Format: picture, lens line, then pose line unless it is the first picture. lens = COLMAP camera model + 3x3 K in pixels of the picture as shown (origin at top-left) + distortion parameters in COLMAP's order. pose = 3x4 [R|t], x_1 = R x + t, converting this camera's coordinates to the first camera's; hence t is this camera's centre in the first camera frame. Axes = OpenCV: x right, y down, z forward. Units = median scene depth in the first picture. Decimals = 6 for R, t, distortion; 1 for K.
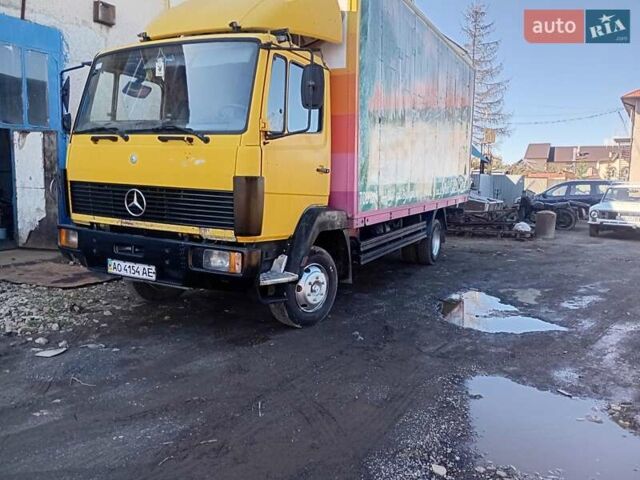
lens RADIAL K [[491.5, 0, 320.0], [0, 491.5, 240.0], [0, 0, 1]] dist [0.142893, -0.251954]
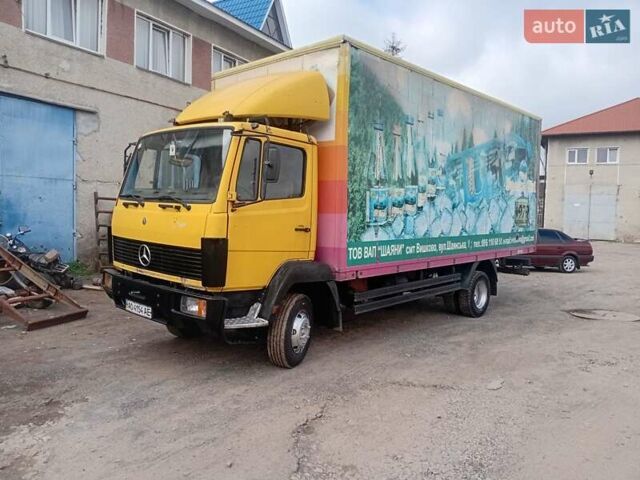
lens RADIAL K [[491.5, 0, 320.0], [0, 491.5, 240.0], [0, 0, 1]] dist [0.142893, -0.251954]
pose [[0.965124, 0.020752, -0.260969, 0.378602], [-0.040534, 0.996677, -0.070650, -0.042082], [0.258635, 0.078764, 0.962759, -0.097238]]
